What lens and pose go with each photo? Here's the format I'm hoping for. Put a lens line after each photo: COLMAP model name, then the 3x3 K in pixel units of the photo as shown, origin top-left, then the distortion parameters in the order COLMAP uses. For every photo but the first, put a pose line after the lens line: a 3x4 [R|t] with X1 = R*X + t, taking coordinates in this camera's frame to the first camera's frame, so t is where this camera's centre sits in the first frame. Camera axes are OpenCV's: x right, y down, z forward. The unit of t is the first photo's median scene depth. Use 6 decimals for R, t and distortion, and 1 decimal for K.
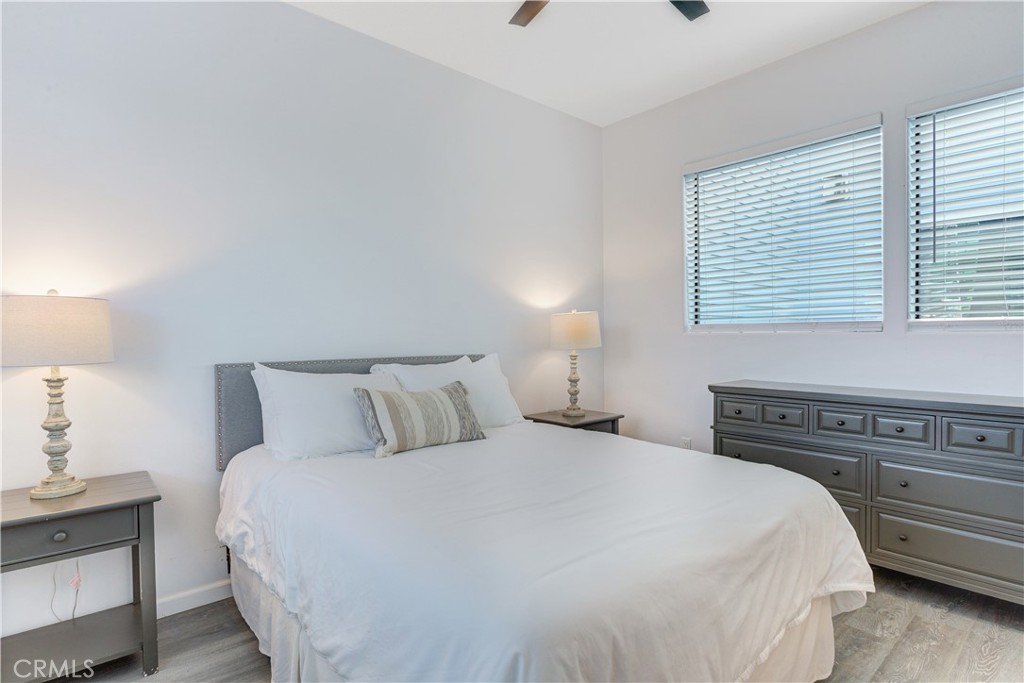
lens RADIAL K [[515.2, 0, 511.3], [0, 515.2, 340.7], [0, 0, 1]] dist [-0.010579, 0.002532]
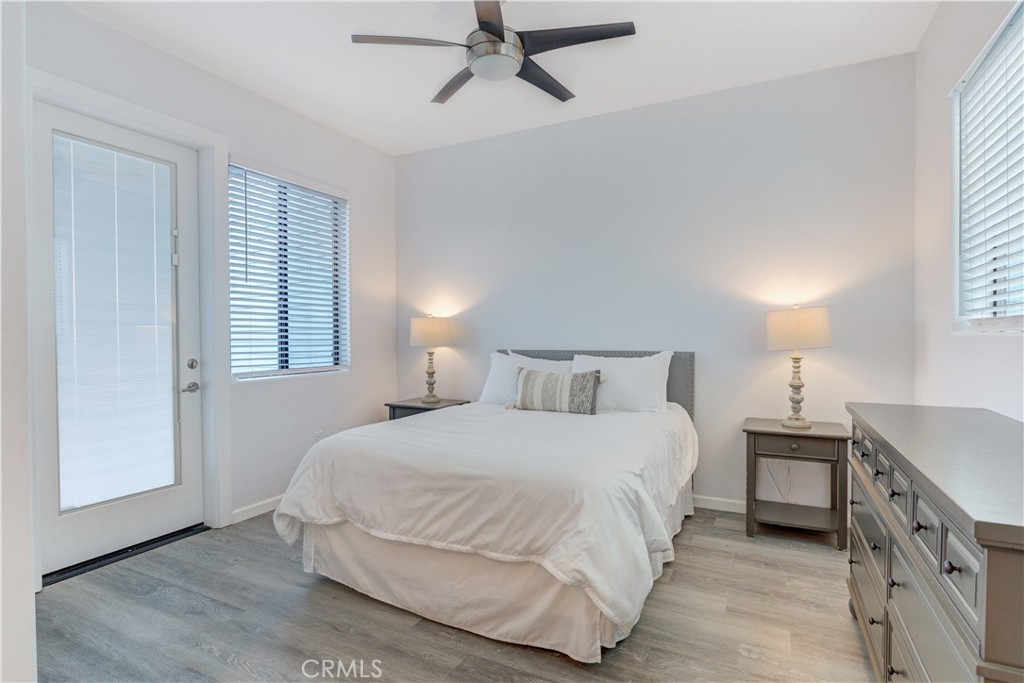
lens RADIAL K [[515.2, 0, 510.6], [0, 515.2, 342.3], [0, 0, 1]] dist [-0.010579, 0.002532]
pose [[0.372467, 0.017924, -0.927872, 0.988527], [-0.007154, 0.999839, 0.016442, -0.009830], [0.928018, 0.000514, 0.372535, 0.311740]]
